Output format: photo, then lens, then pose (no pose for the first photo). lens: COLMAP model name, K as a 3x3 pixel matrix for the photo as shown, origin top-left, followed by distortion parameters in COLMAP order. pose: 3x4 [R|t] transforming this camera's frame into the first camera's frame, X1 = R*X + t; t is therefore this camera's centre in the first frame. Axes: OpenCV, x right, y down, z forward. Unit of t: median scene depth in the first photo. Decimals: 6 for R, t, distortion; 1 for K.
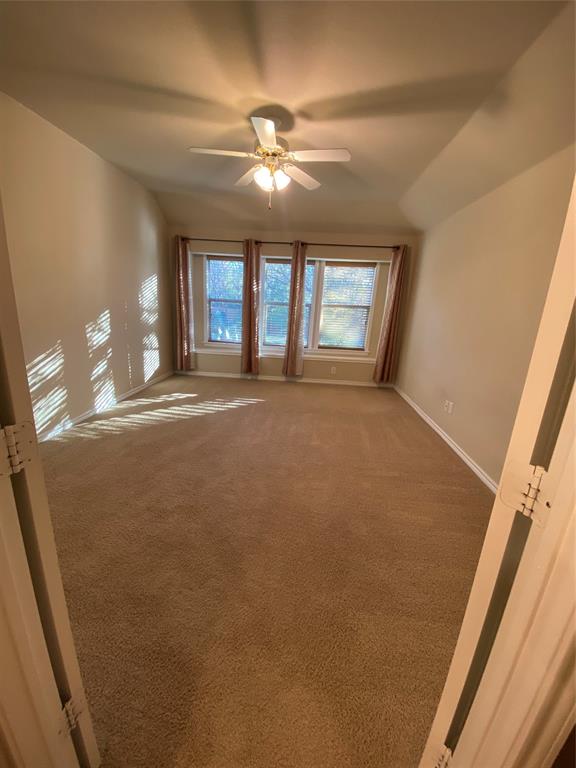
lens RADIAL K [[309.3, 0, 288.0], [0, 309.3, 384.0], [0, 0, 1]] dist [0.026248, -0.024917]
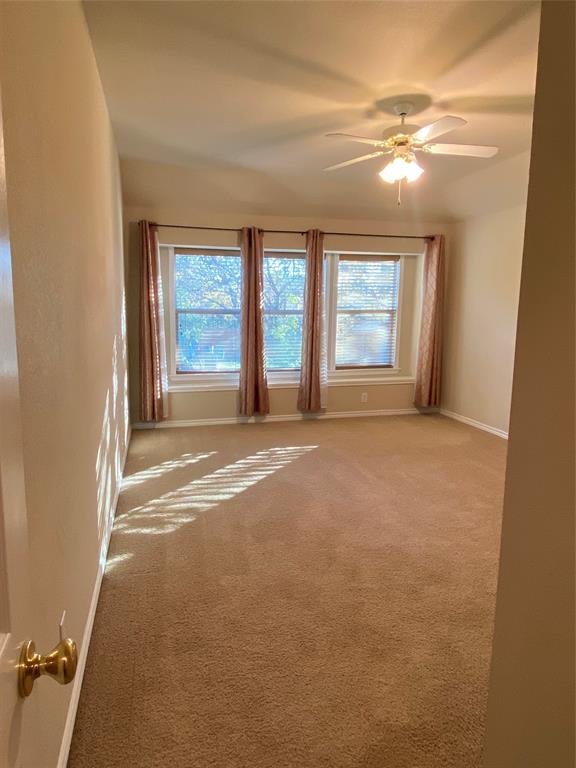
lens RADIAL K [[487.6, 0, 282.5], [0, 487.6, 379.7], [0, 0, 1]] dist [0.017785, -0.004158]
pose [[0.947980, -0.090386, 0.305228, -0.437424], [0.120800, 0.989265, -0.082234, -0.015982], [-0.294519, 0.114827, 0.948722, -0.050911]]
